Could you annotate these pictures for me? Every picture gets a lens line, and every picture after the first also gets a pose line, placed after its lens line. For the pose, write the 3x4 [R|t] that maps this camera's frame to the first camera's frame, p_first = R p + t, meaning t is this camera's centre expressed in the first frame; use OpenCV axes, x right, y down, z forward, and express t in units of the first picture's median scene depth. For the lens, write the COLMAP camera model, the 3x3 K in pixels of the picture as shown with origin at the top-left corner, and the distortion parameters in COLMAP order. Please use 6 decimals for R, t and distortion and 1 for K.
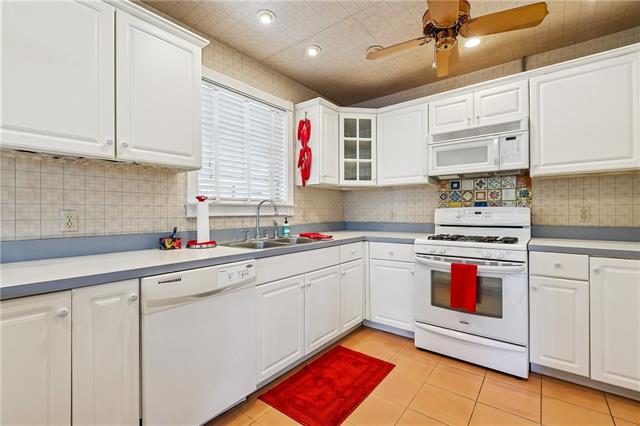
lens RADIAL K [[284.4, 0, 320.0], [0, 284.4, 213.1], [0, 0, 1]] dist [-0.001684, -0.001026]
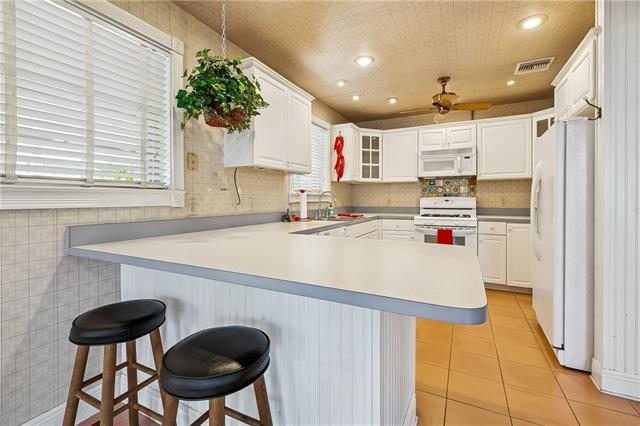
lens RADIAL K [[284.4, 0, 324.0], [0, 284.4, 200.3], [0, 0, 1]] dist [-0.001684, -0.001026]
pose [[0.979431, 0.003610, 0.201746, -0.495695], [-0.003559, 0.999993, -0.000616, 0.001821], [-0.201747, -0.000115, 0.979438, -0.486166]]
